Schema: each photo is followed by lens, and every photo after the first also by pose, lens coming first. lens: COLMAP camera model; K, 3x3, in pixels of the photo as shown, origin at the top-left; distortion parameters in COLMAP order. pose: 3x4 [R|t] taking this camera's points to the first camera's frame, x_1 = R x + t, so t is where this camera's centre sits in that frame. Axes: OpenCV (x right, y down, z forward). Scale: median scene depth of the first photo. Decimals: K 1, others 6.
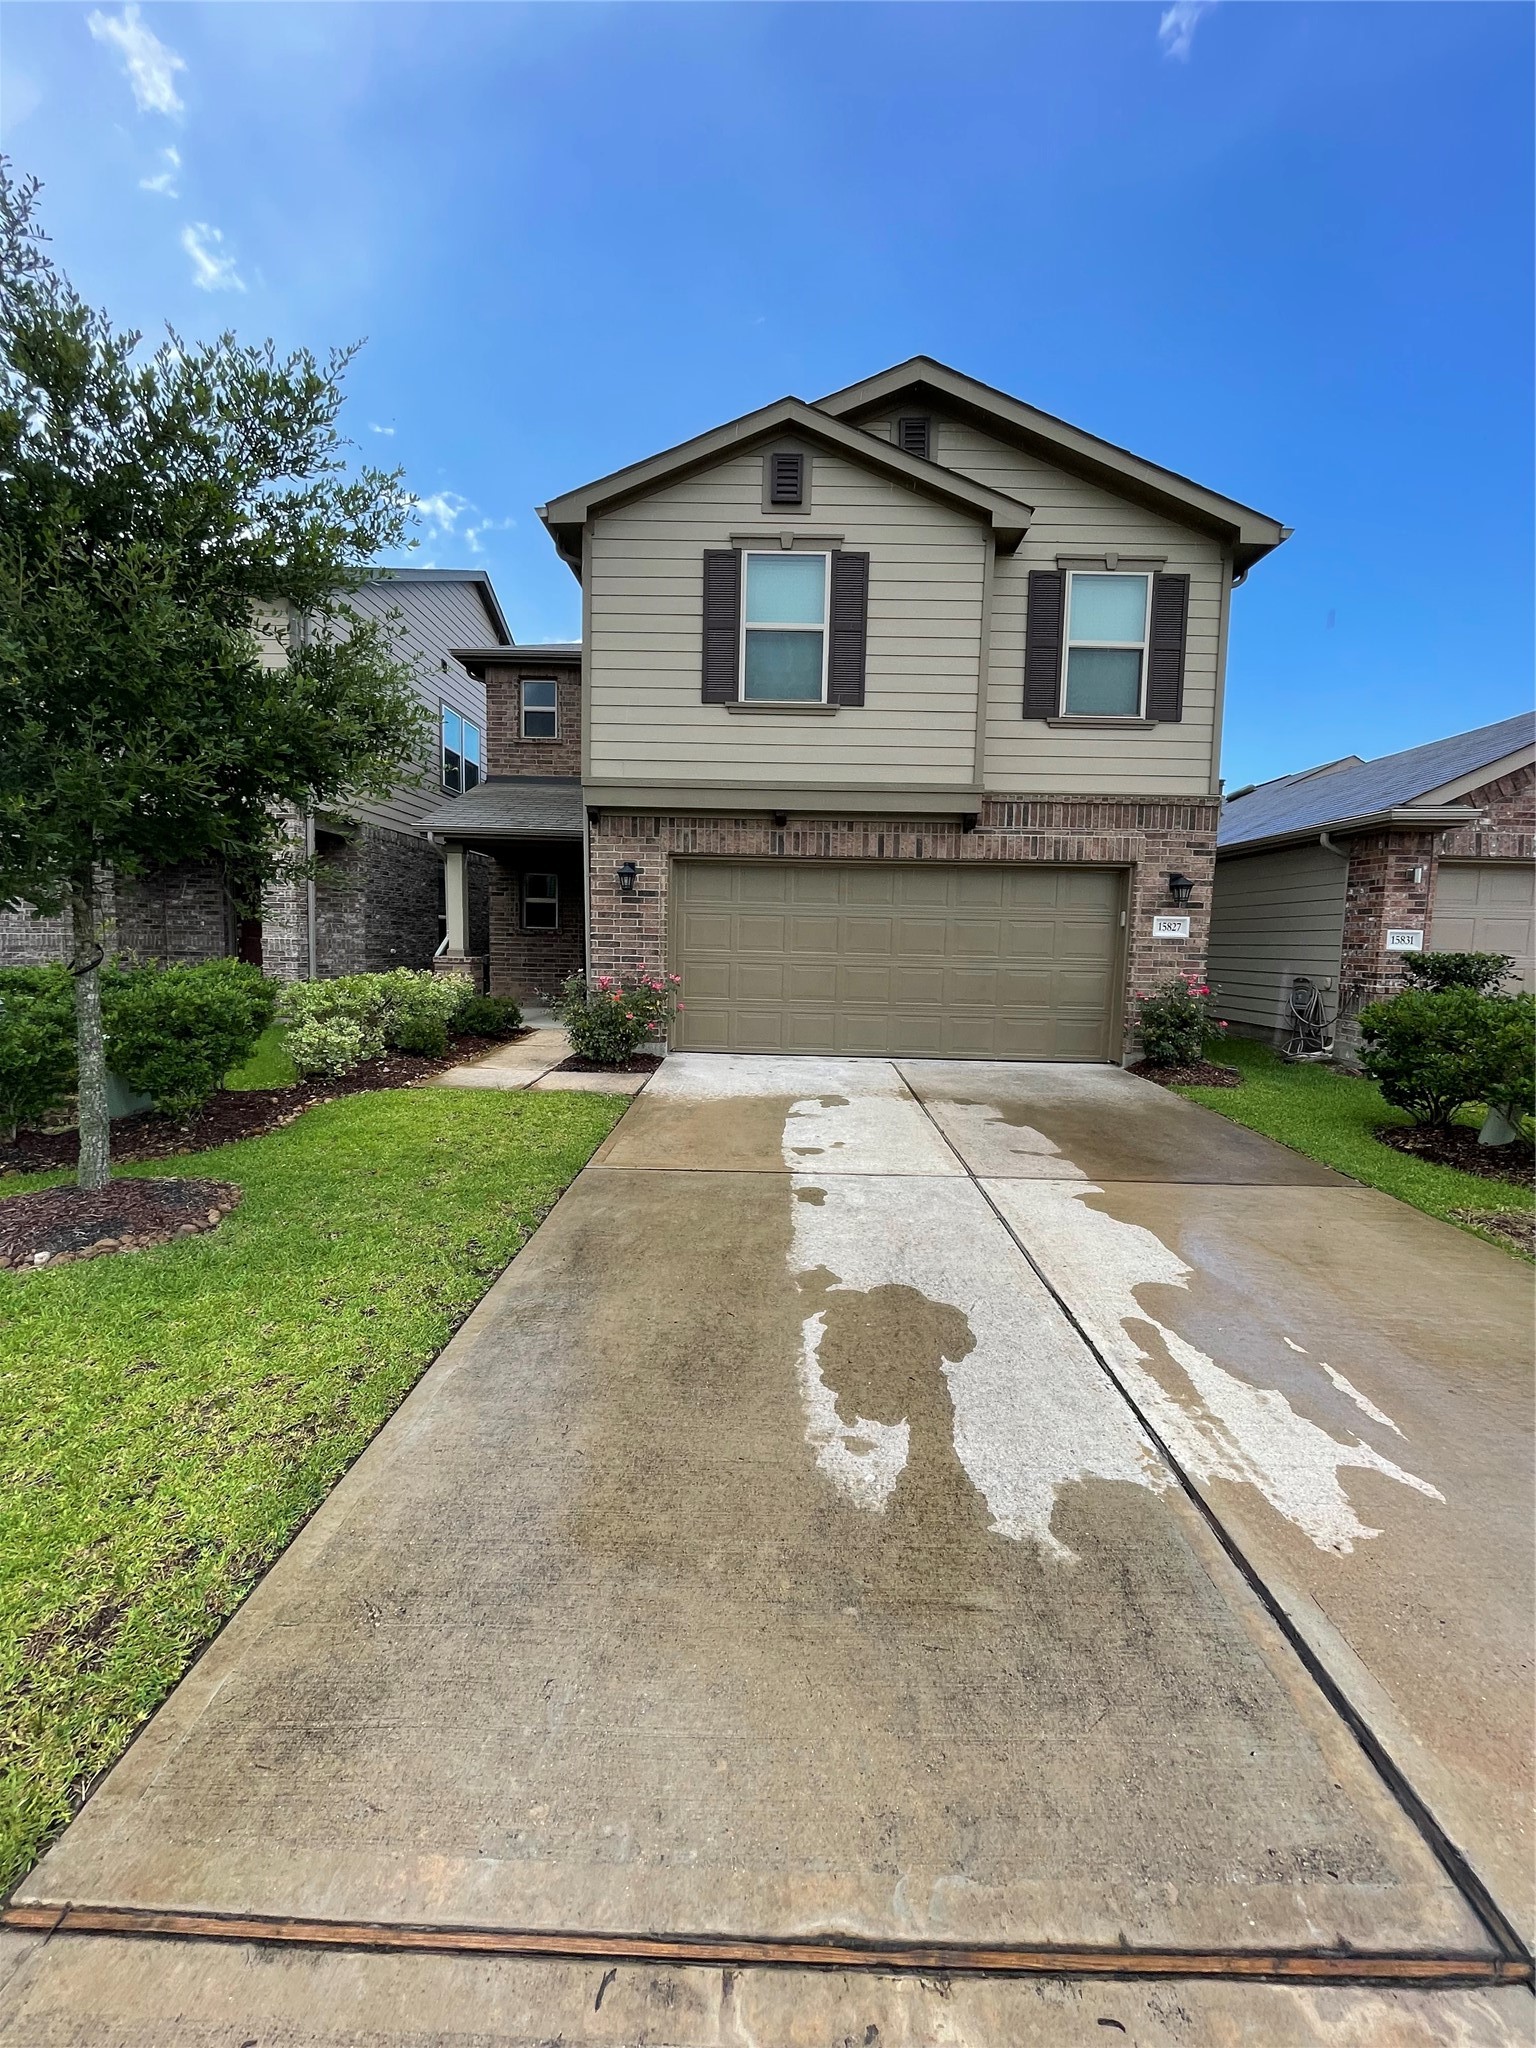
lens RADIAL K [[818.8, 0, 767.3], [0, 818.8, 1017.3], [0, 0, 1]] dist [-0.000346, -0.000283]
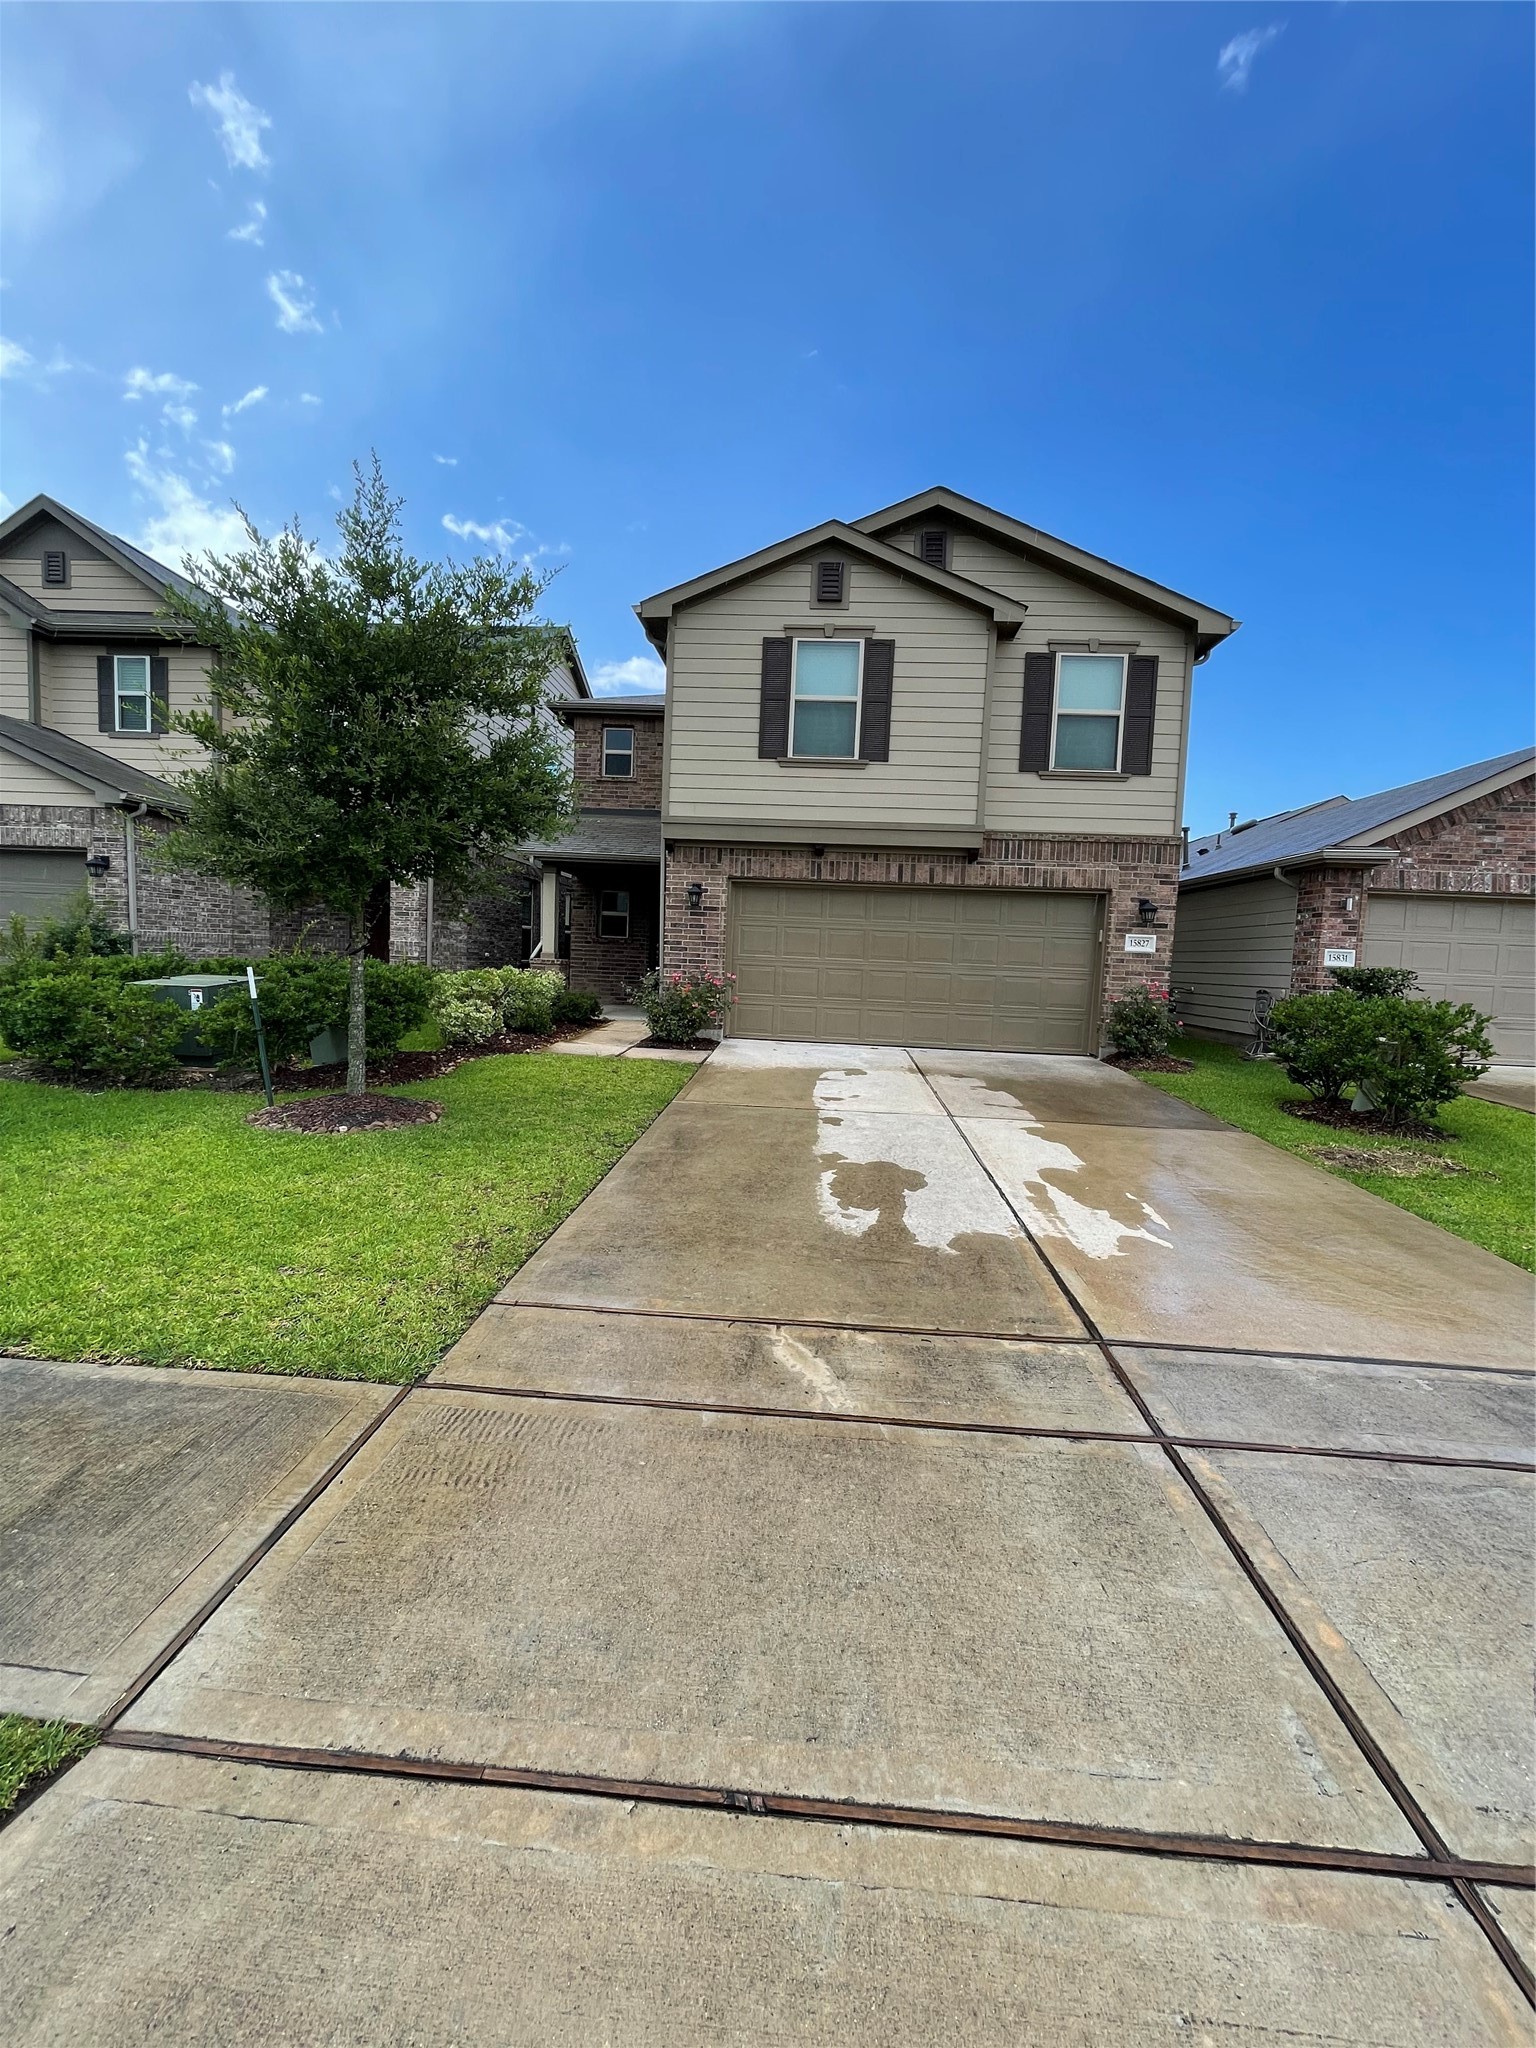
lens RADIAL K [[814.8, 0, 764.6], [0, 814.8, 1020.2], [0, 0, 1]] dist [0.000472, 0.000310]
pose [[0.998443, 0.023266, -0.050695, 0.002214], [-0.024211, 0.999543, -0.018117, 0.039676], [0.050250, 0.019316, 0.998550, -0.235591]]
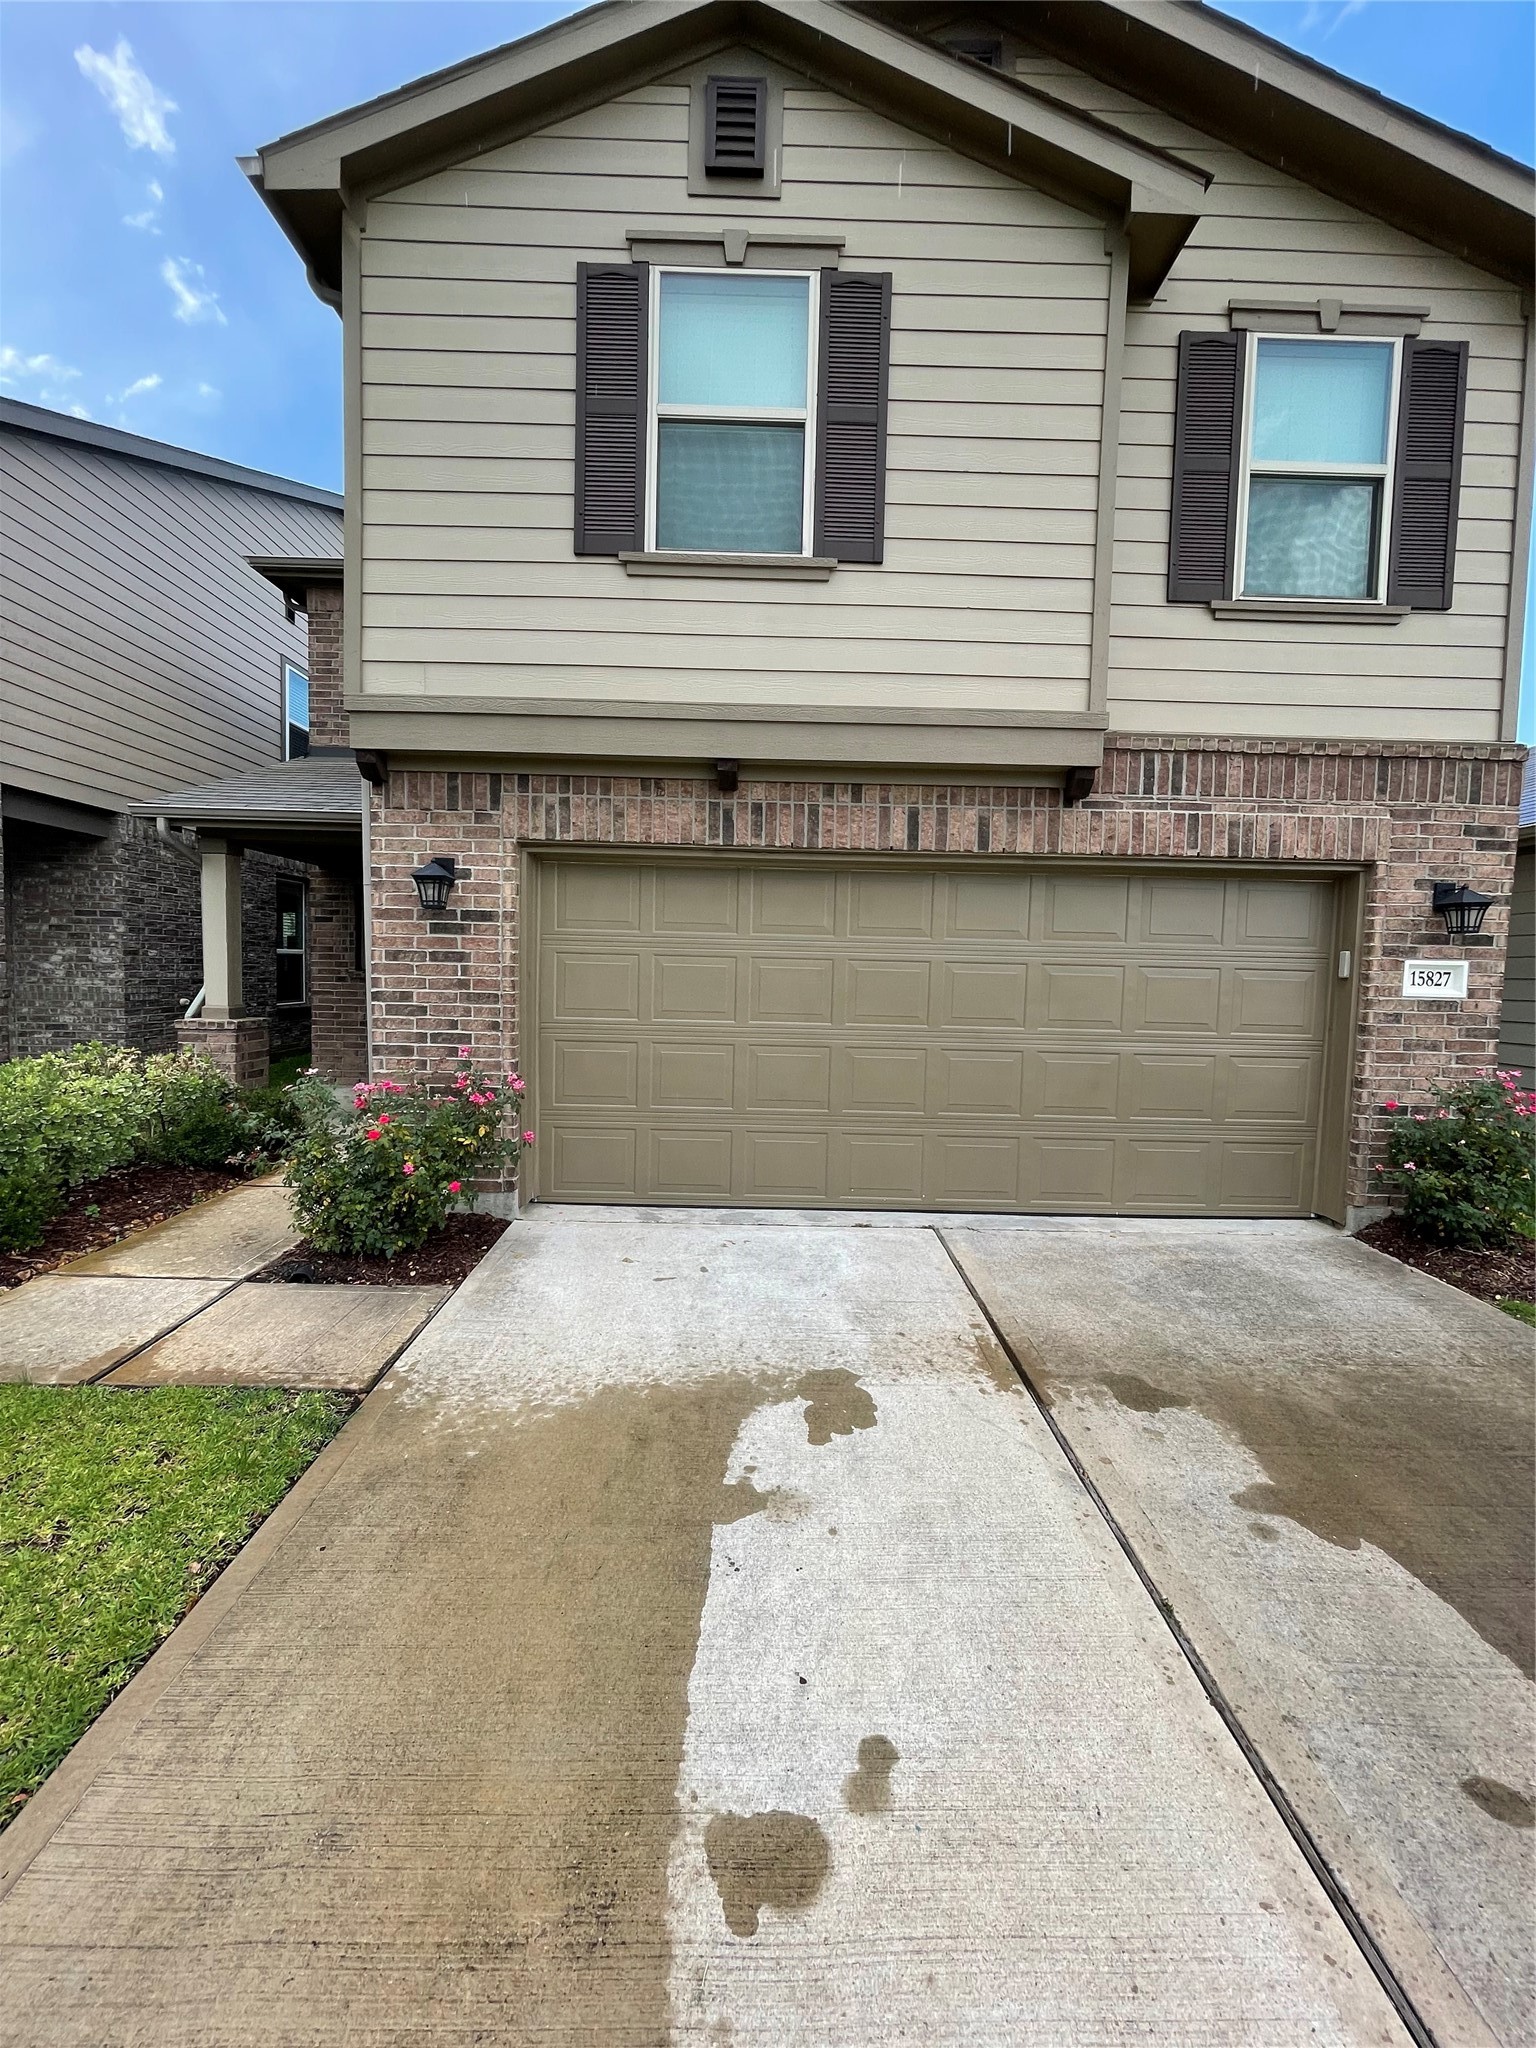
lens RADIAL K [[818.4, 0, 768.9], [0, 818.4, 1017.9], [0, 0, 1]] dist [-0.001557, 0.001162]
pose [[0.999536, -0.001115, 0.030454, 0.027868], [0.002087, 0.999489, -0.031899, -0.069436], [-0.030403, 0.031947, 0.999027, 0.477176]]
